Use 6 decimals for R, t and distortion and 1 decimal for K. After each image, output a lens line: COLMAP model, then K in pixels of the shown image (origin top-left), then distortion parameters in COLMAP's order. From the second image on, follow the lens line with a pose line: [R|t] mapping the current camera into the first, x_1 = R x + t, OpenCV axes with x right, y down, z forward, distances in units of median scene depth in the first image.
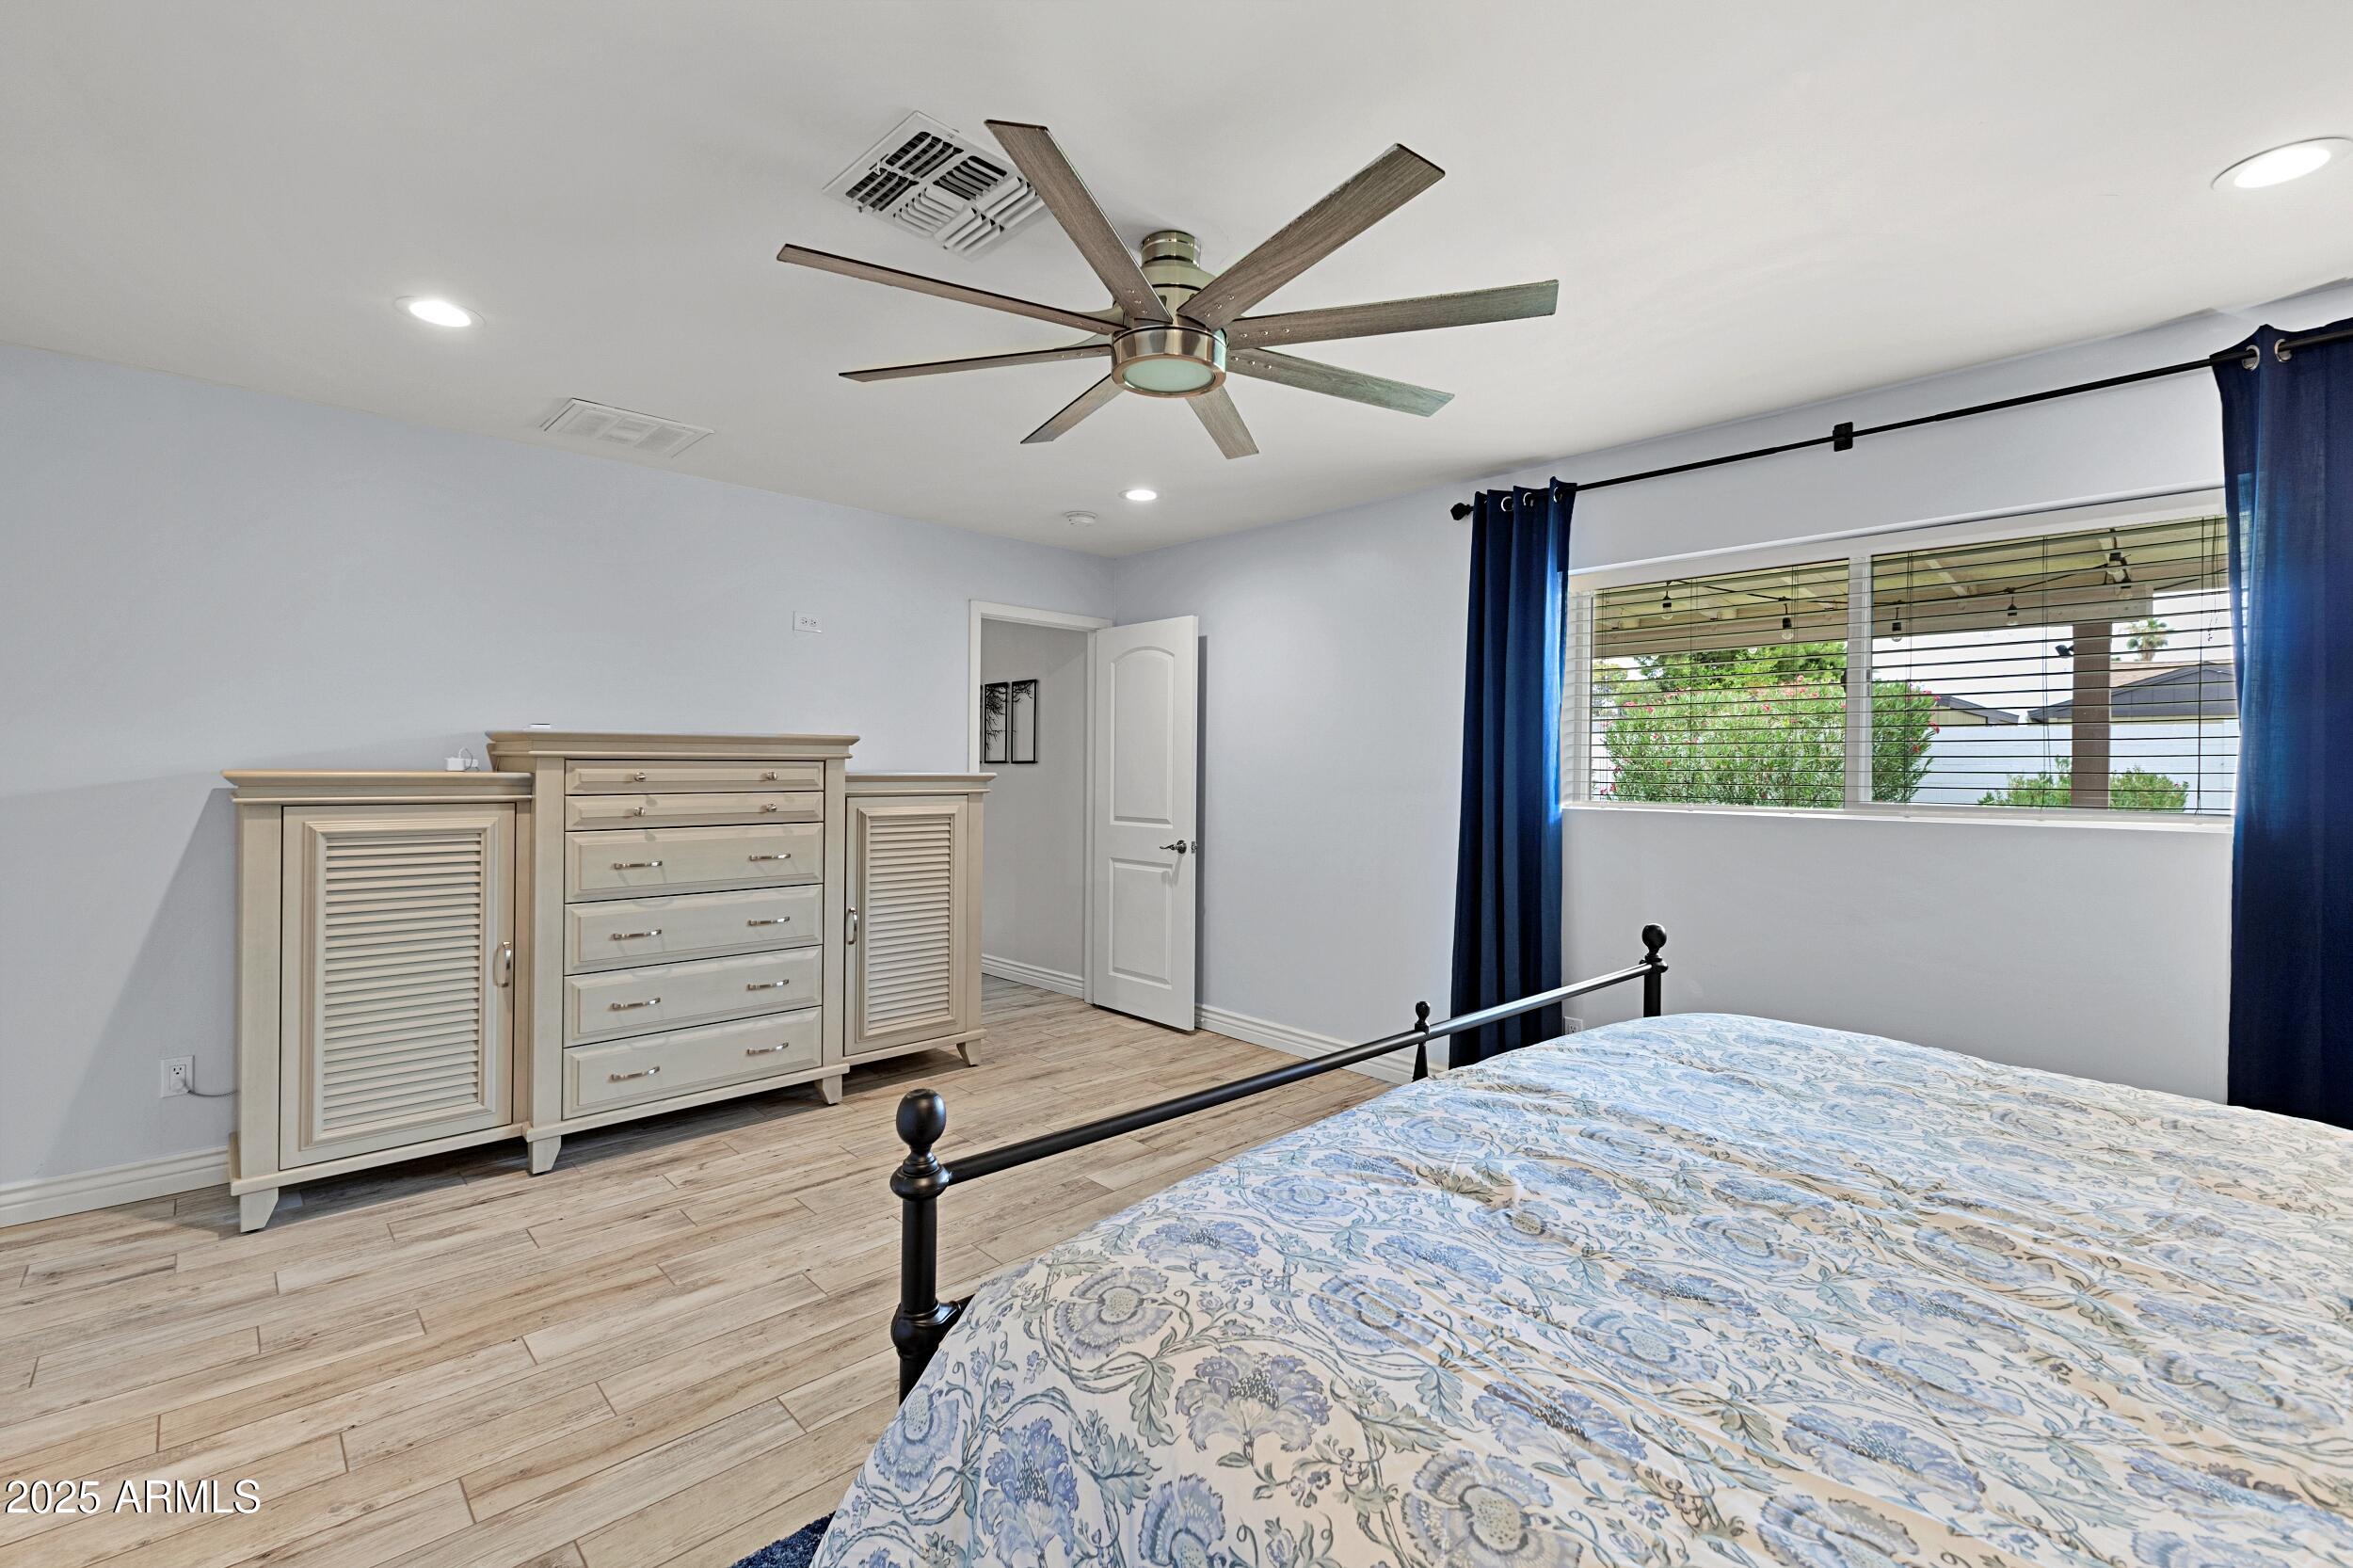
lens RADIAL K [[1010.0, 0, 1175.8], [0, 1010.0, 766.9], [0, 0, 1]] dist [0.003118, 0.000549]
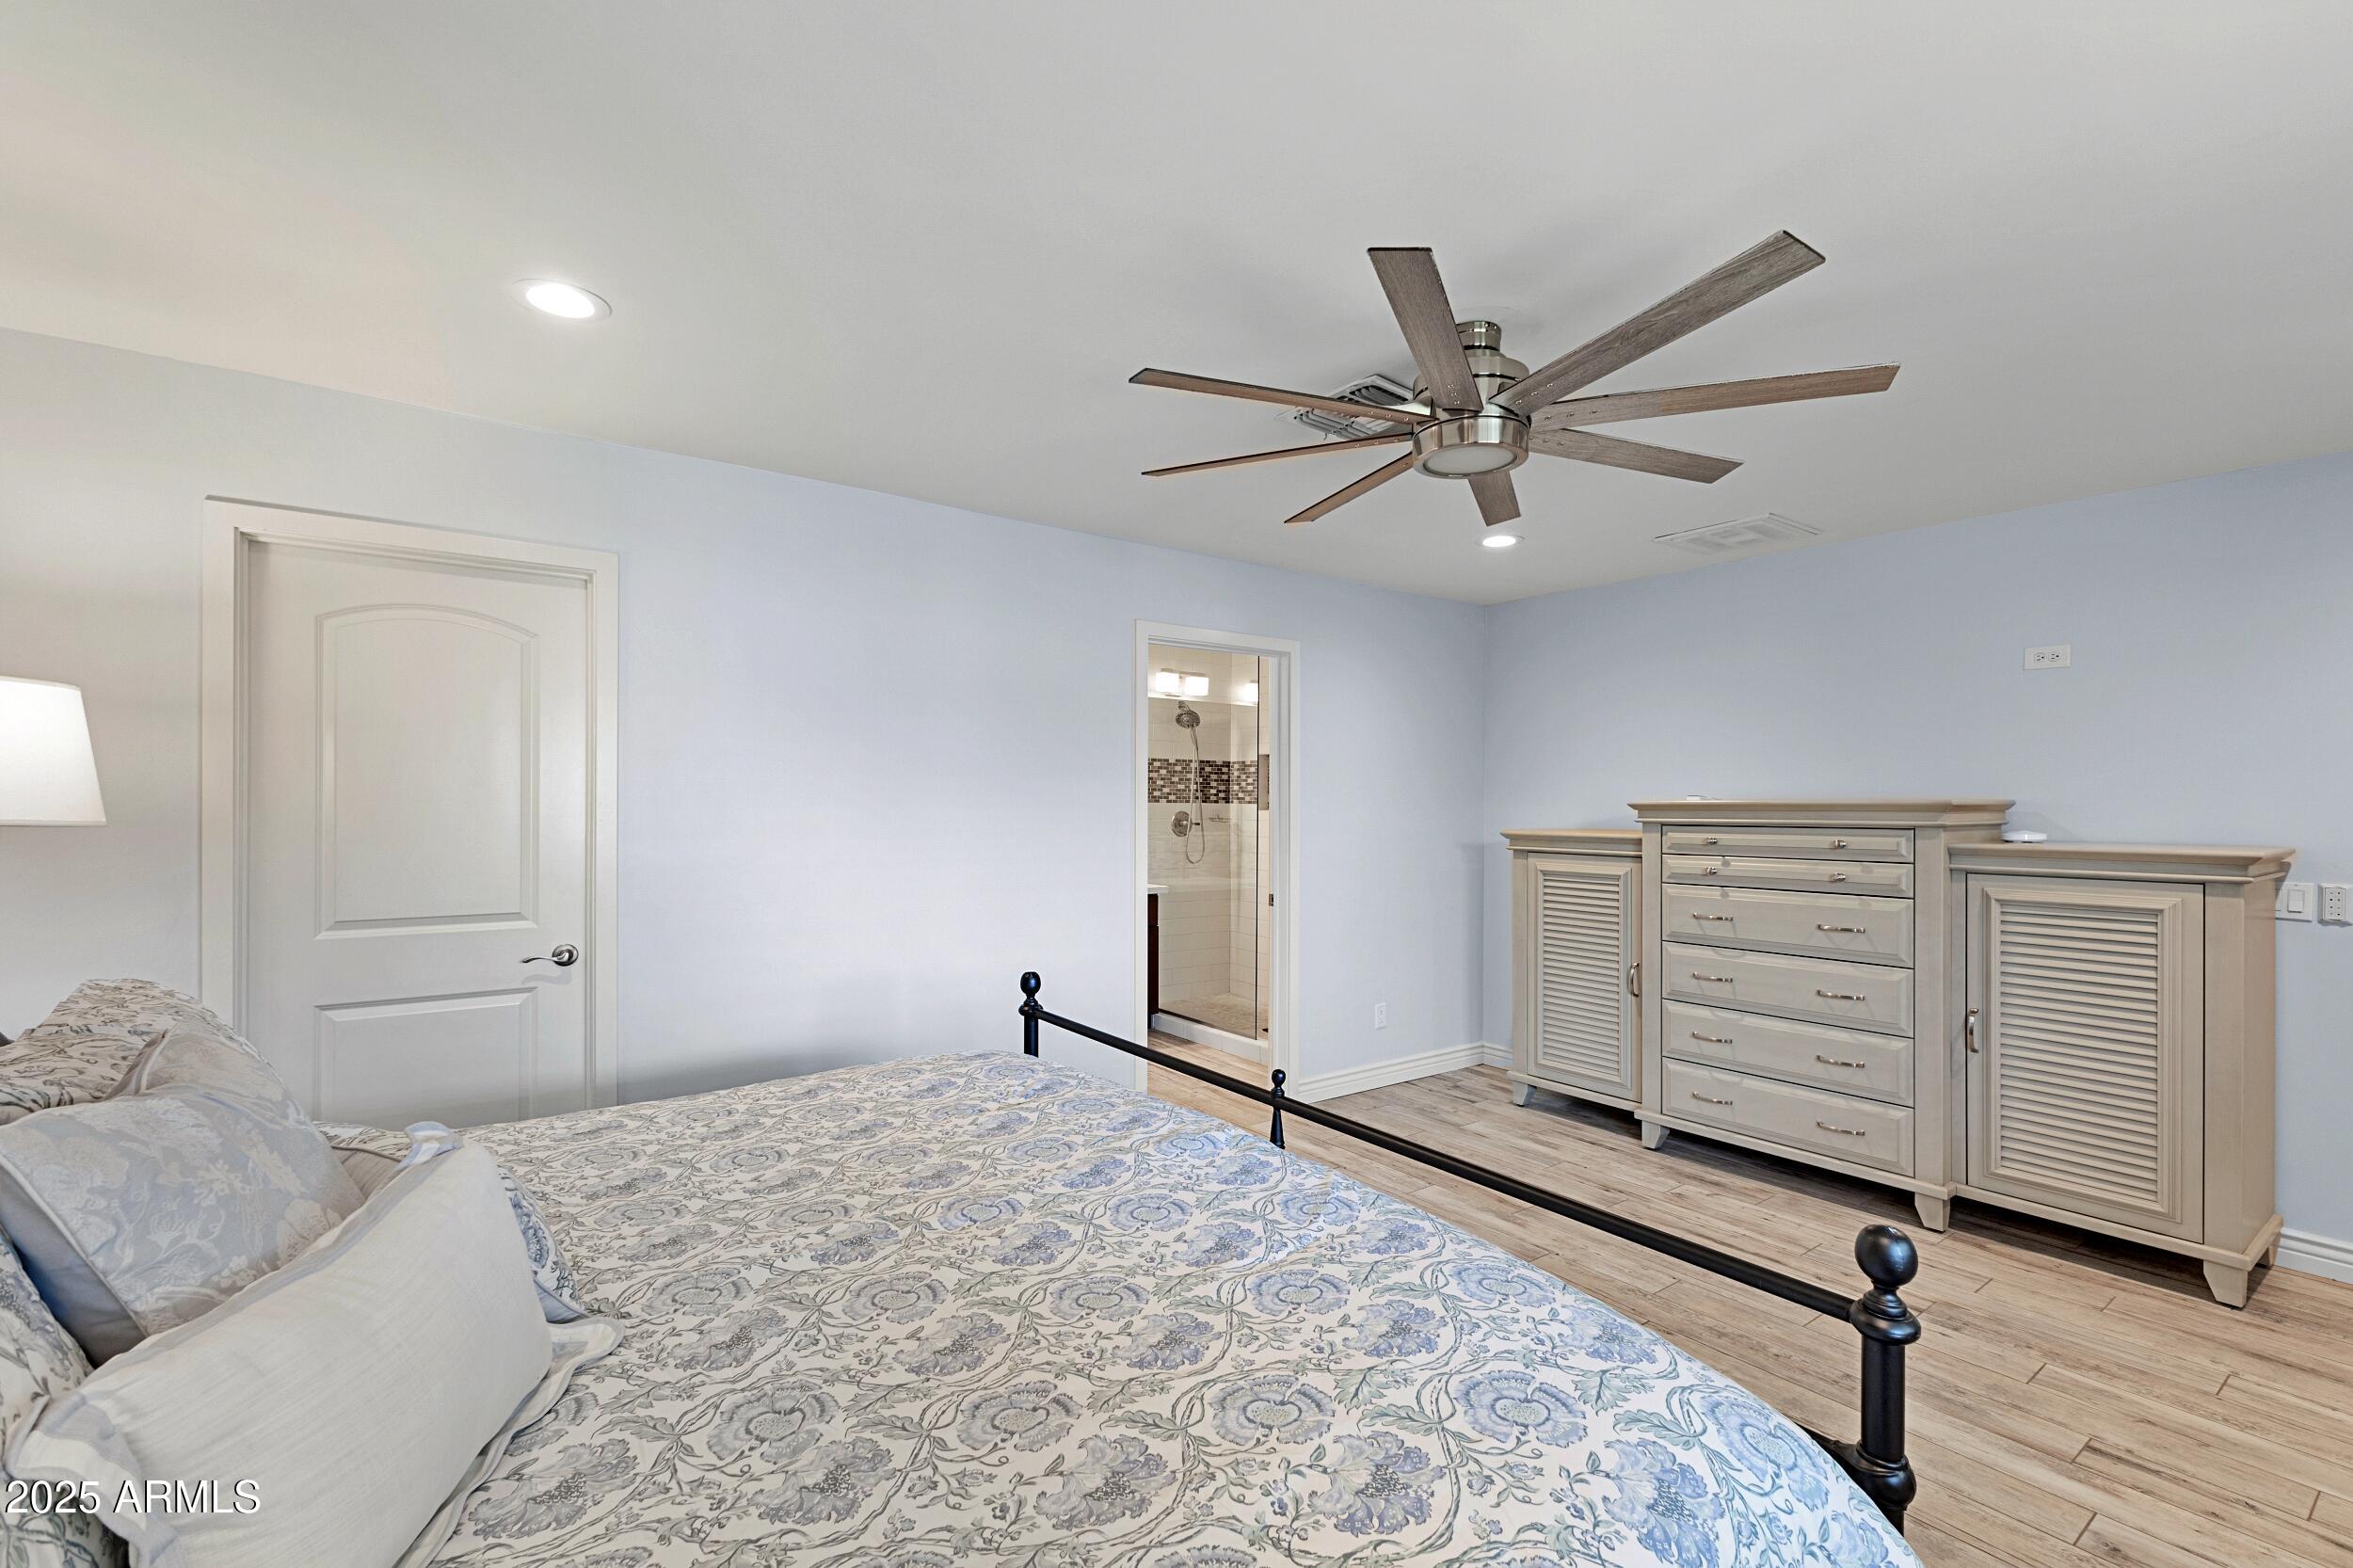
lens RADIAL K [[1062.6, 0, 1176.5], [0, 1062.6, 784.0], [0, 0, 1]] dist [-0.000893, -0.000062]
pose [[-0.143517, -0.024277, -0.989350, 1.137103], [-0.006073, 0.999702, -0.023650, -0.034153], [0.989629, 0.002615, -0.143621, 0.855676]]
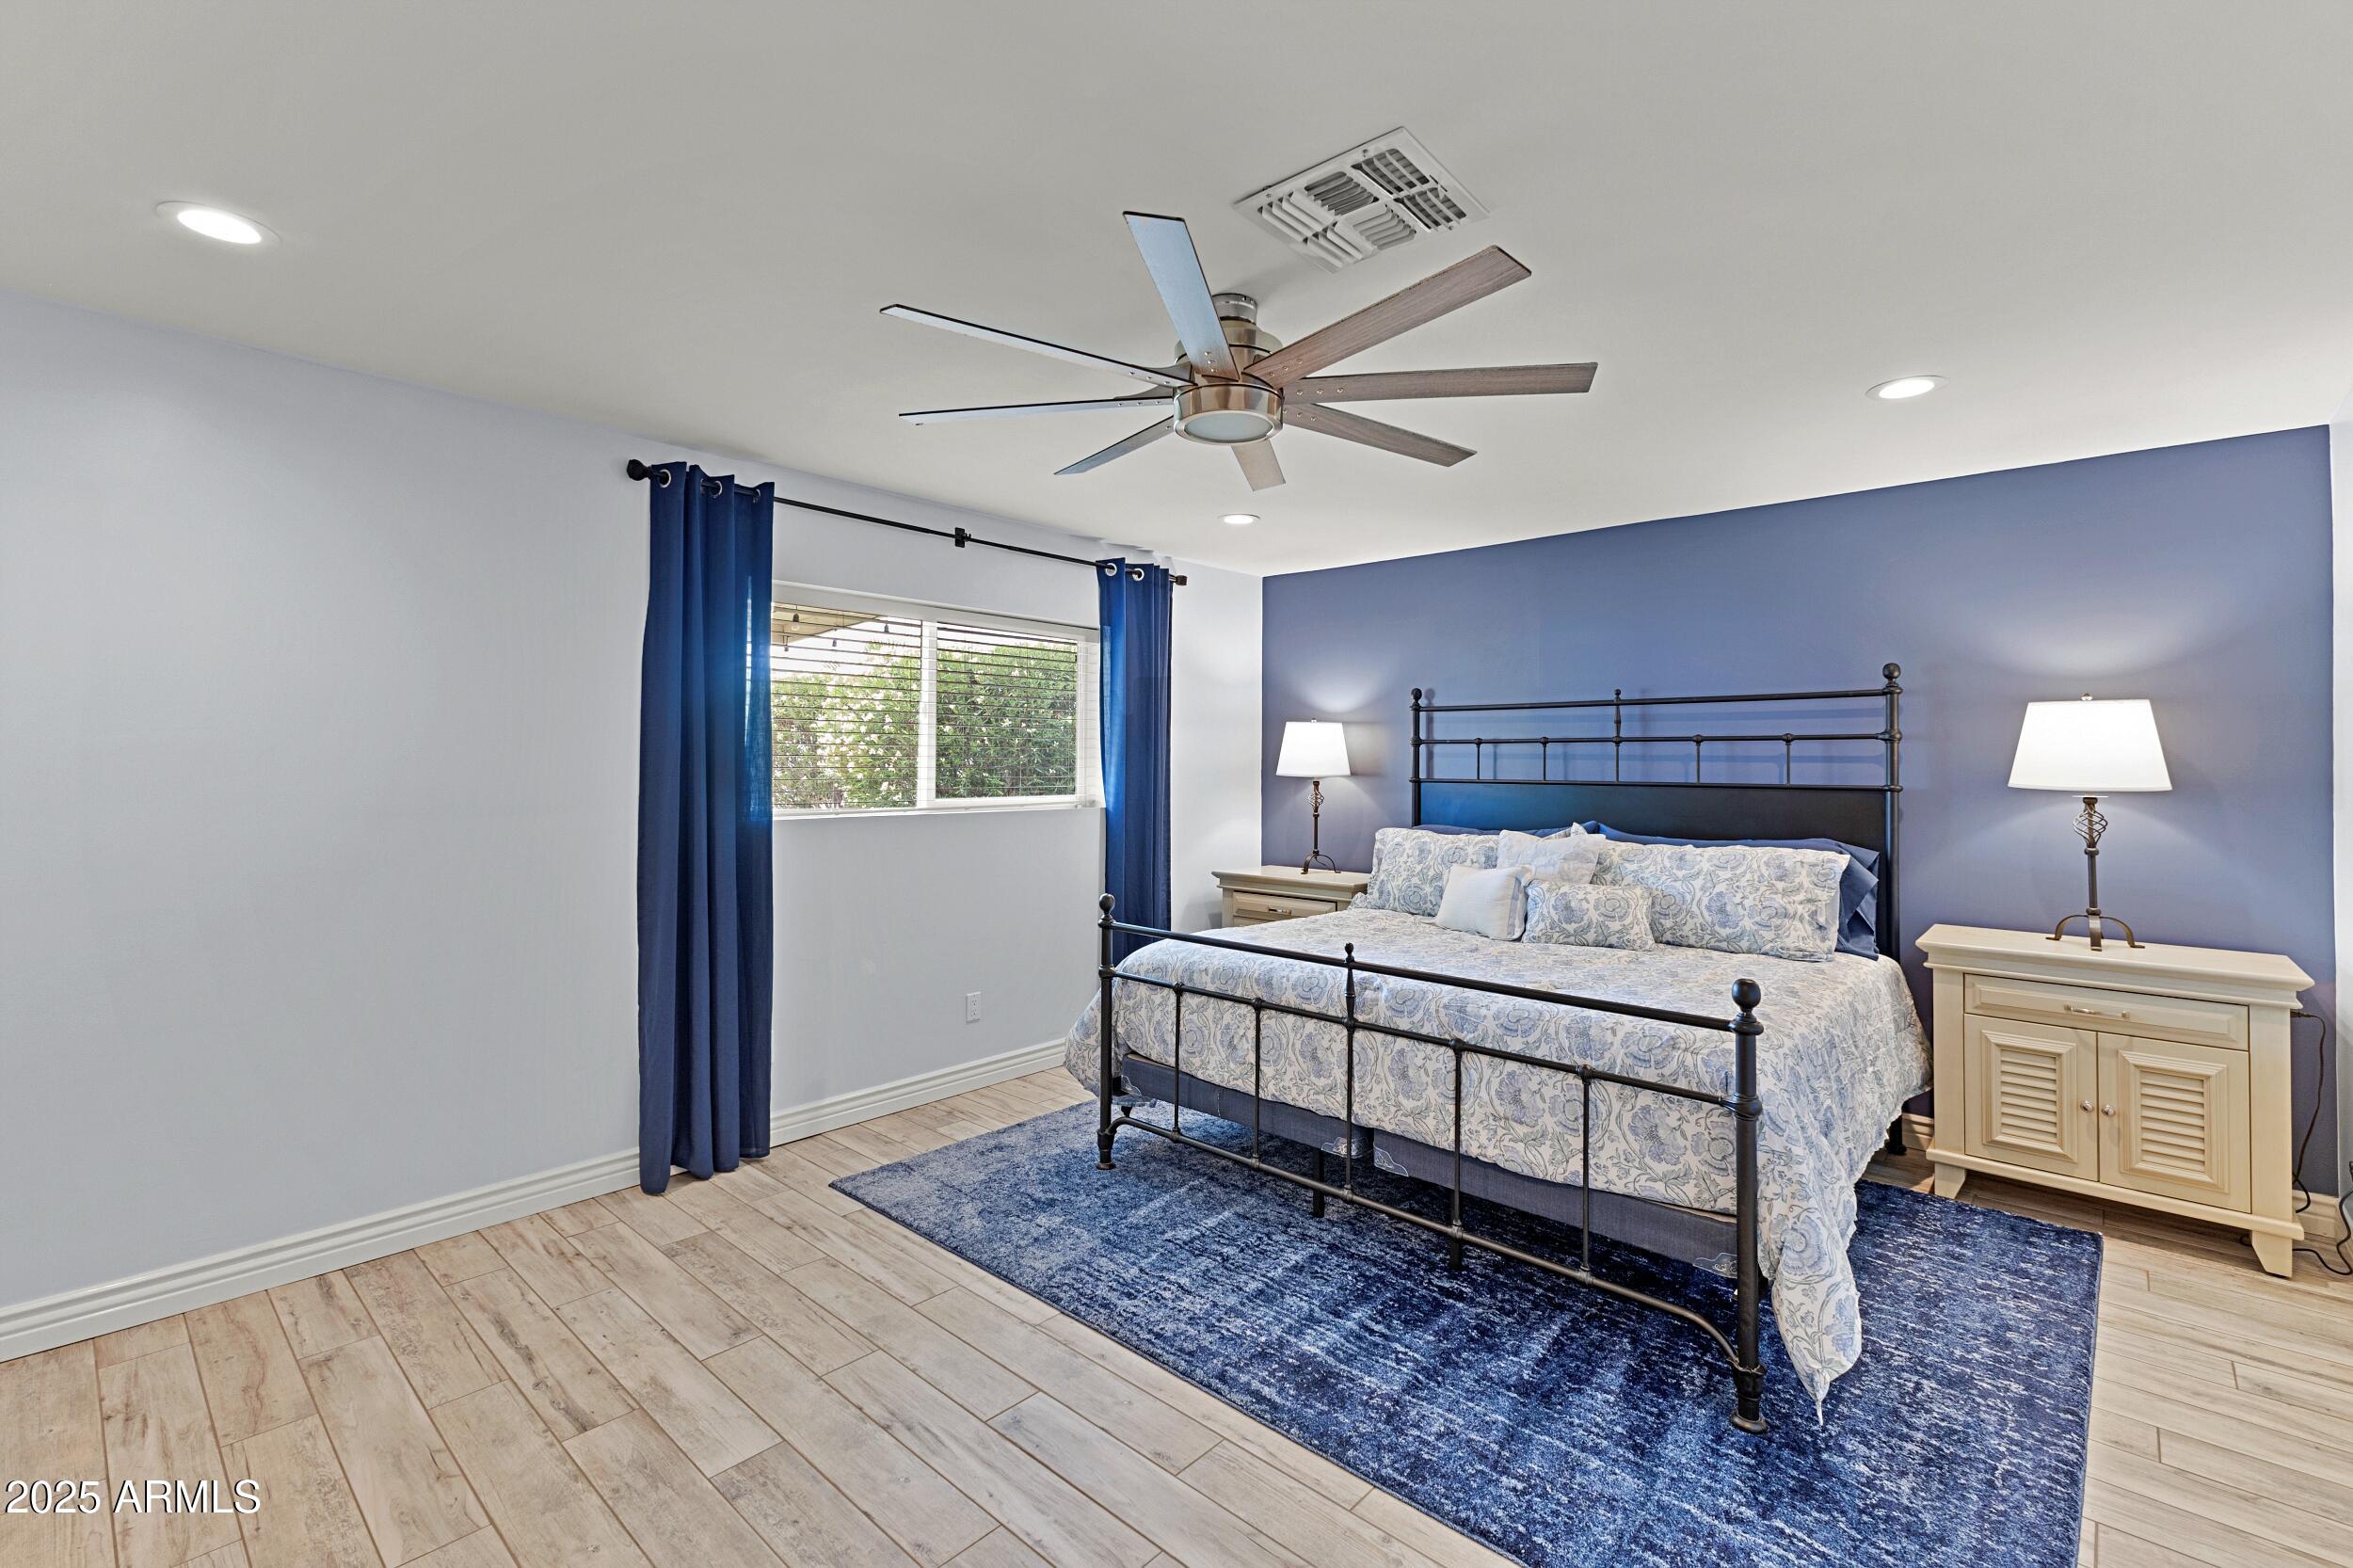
lens RADIAL K [[1010.0, 0, 1175.8], [0, 1010.0, 766.9], [0, 0, 1]] dist [0.003118, 0.000549]
pose [[-0.068774, -0.012276, 0.997557, -1.079744], [-0.007965, 0.999899, 0.011755, -0.046675], [-0.997600, -0.007137, -0.068865, 1.166741]]
